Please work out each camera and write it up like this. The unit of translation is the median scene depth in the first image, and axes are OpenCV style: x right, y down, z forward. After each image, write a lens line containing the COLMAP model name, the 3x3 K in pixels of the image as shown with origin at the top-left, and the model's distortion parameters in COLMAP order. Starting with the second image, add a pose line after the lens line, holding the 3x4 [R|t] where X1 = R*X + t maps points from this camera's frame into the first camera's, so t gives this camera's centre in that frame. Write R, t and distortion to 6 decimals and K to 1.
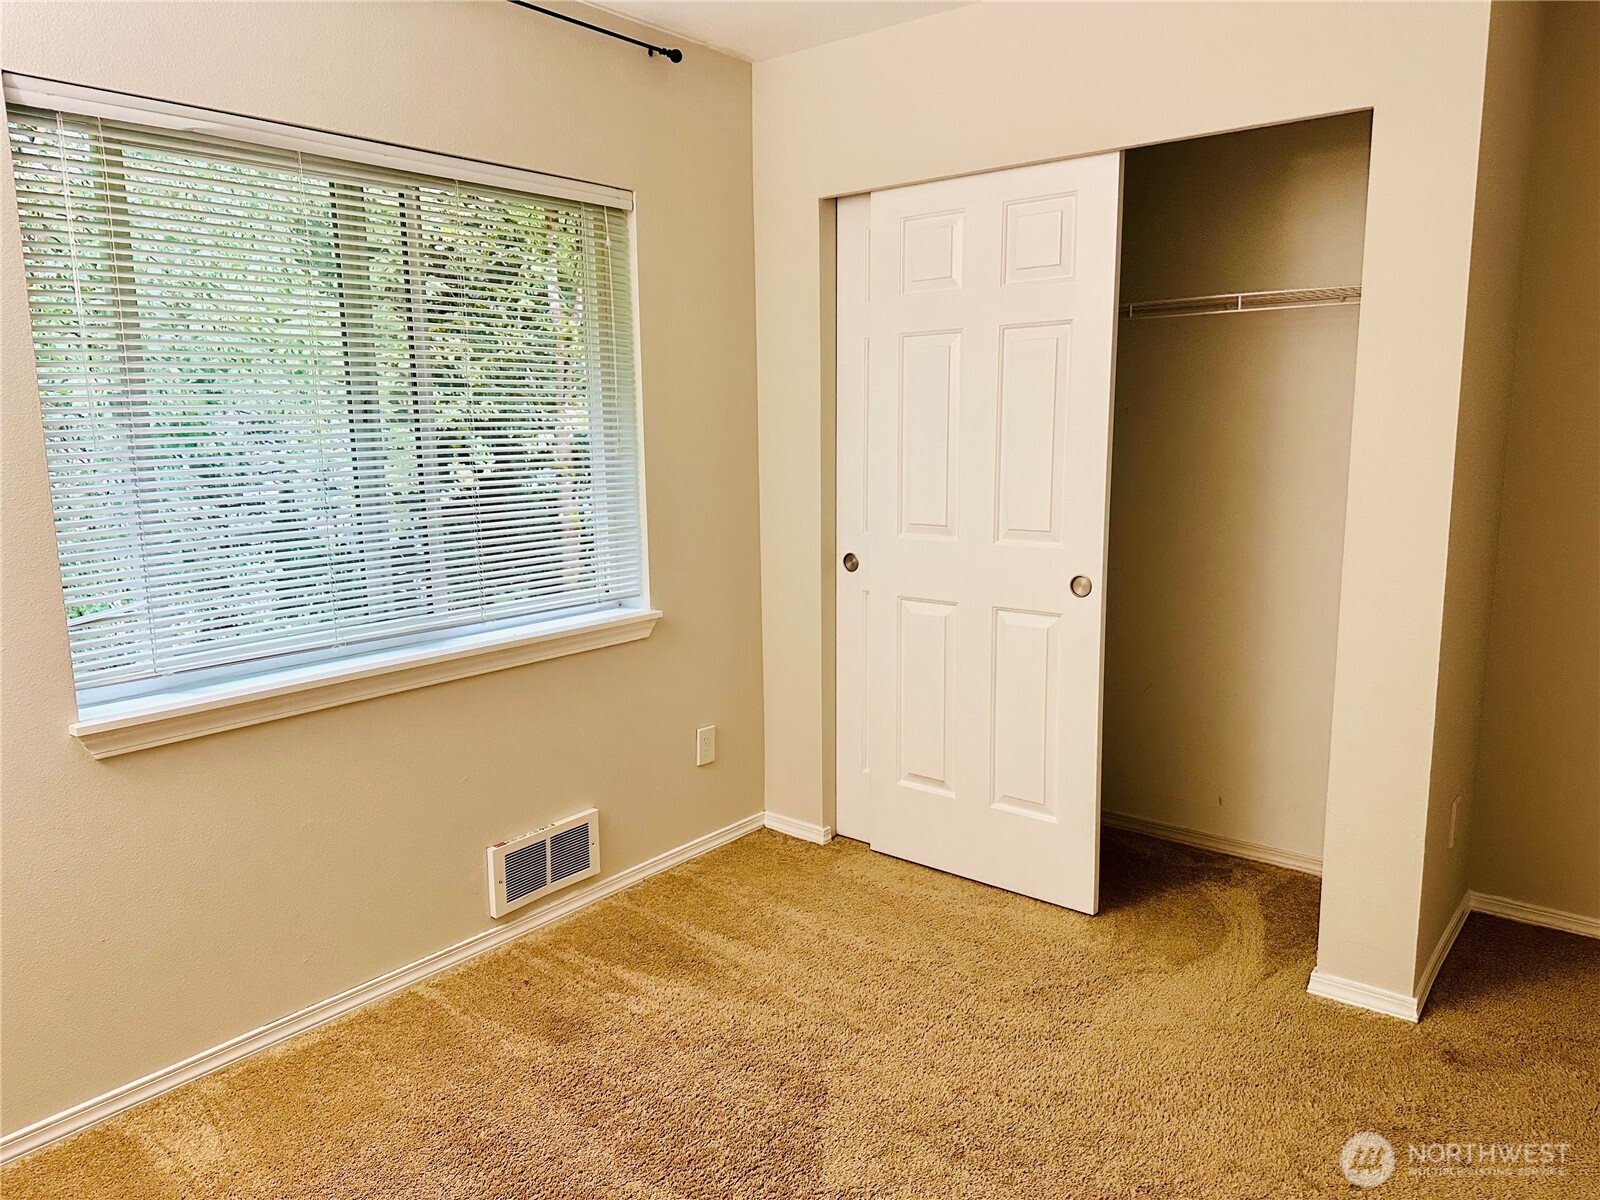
lens RADIAL K [[1131.8, 0, 800.0], [0, 1131.8, 600.0], [0, 0, 1]] dist [-0.001820, -0.004040]
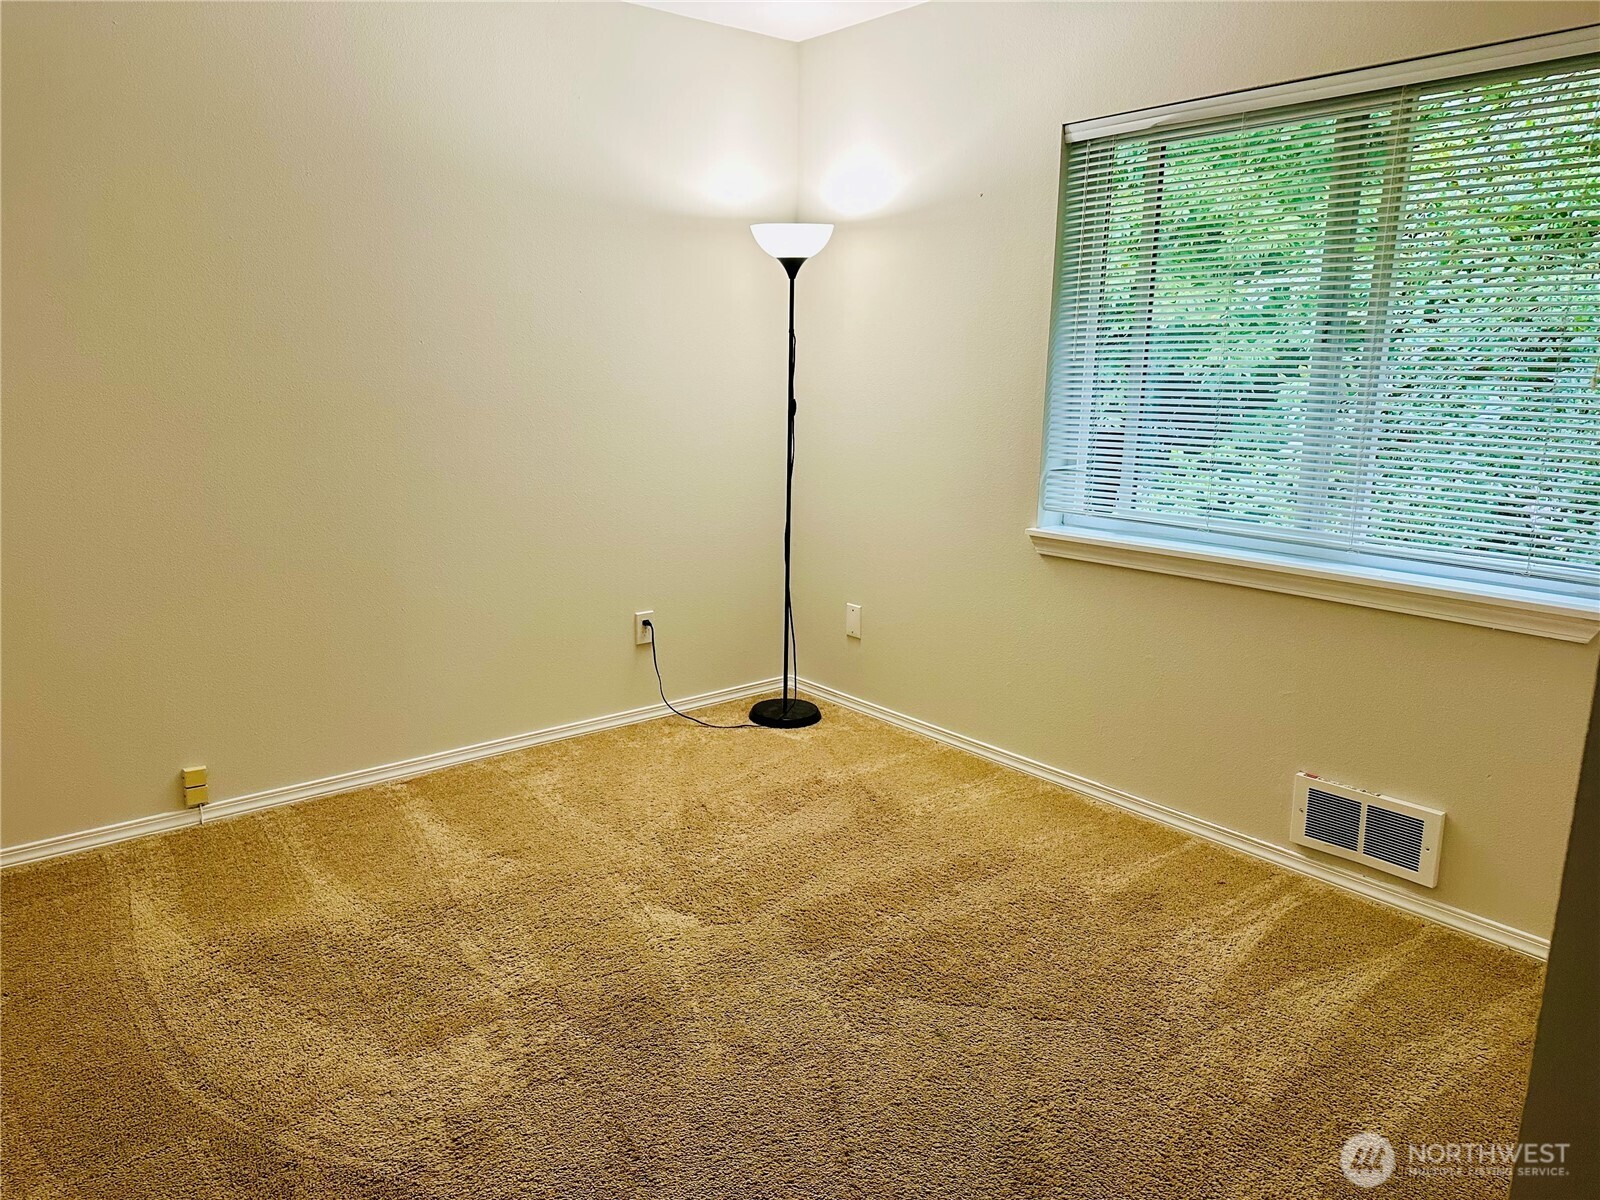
lens RADIAL K [[1131.8, 0, 800.0], [0, 1131.8, 600.0], [0, 0, 1]] dist [-0.001820, -0.004040]
pose [[-0.207137, 0.230633, -0.950738, 0.690798], [-0.153384, 0.952140, 0.264391, -0.117664], [0.966213, 0.200594, -0.161848, 0.650873]]
